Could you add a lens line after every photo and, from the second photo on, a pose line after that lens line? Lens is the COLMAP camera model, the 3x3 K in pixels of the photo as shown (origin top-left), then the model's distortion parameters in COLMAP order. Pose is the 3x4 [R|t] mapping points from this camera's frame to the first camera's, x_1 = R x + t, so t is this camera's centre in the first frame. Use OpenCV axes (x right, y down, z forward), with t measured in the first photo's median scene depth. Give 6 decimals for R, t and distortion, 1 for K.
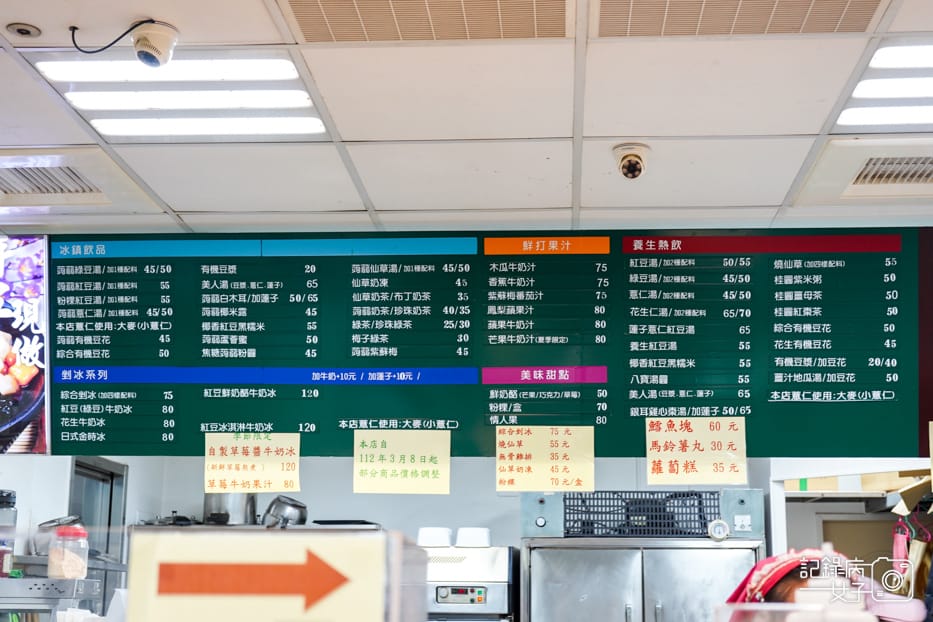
lens RADIAL K [[1381.0, 0, 468.3], [0, 1381.0, 311.0], [0, 0, 1]] dist [-0.010003, 0.000000]
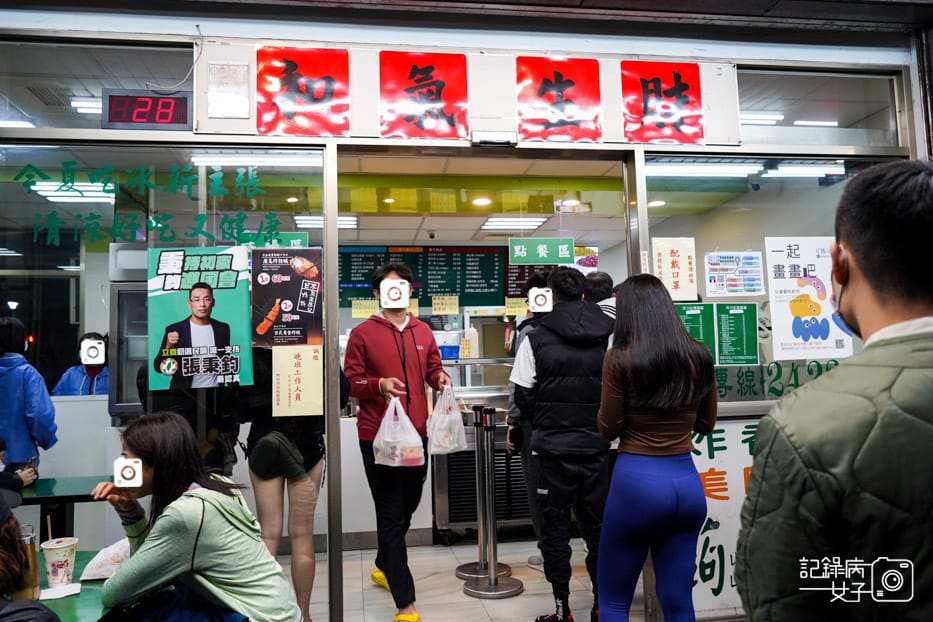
lens RADIAL K [[722.8, 0, 469.4], [0, 722.8, 311.0], [0, 0, 1]] dist [-0.012778, -0.000881]
pose [[0.975671, -0.013618, 0.218817, -0.197713], [-0.013933, 0.992200, 0.123876, -0.124405], [-0.218797, -0.123911, 0.967871, -0.898790]]
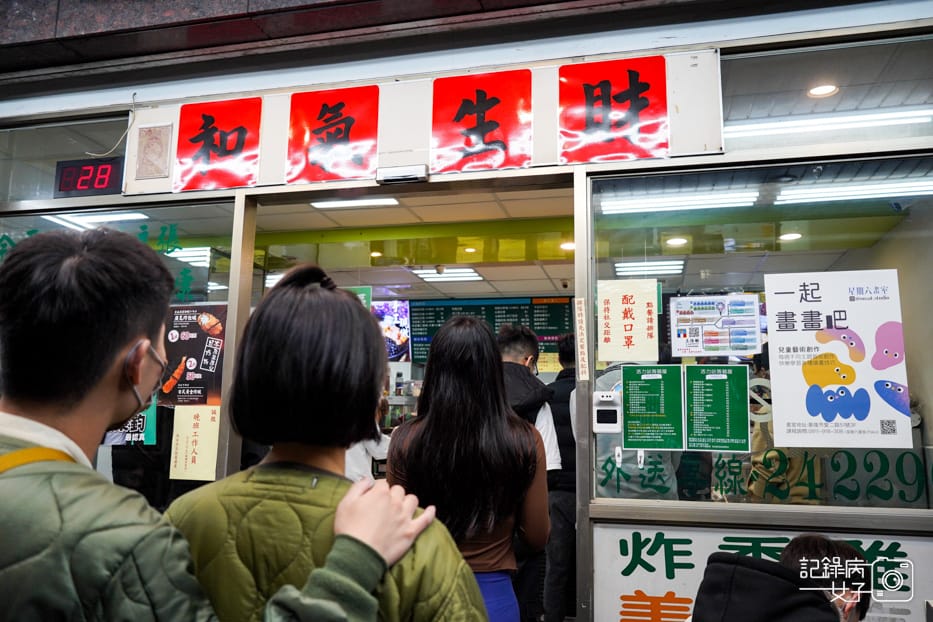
lens RADIAL K [[722.8, 0, 464.8], [0, 722.8, 311.3], [0, 0, 1]] dist [-0.012778, -0.000881]
pose [[0.984735, -0.016835, -0.173243, 0.156606], [0.026018, 0.998366, 0.050872, -0.117339], [0.172103, -0.054603, 0.983564, -0.800797]]
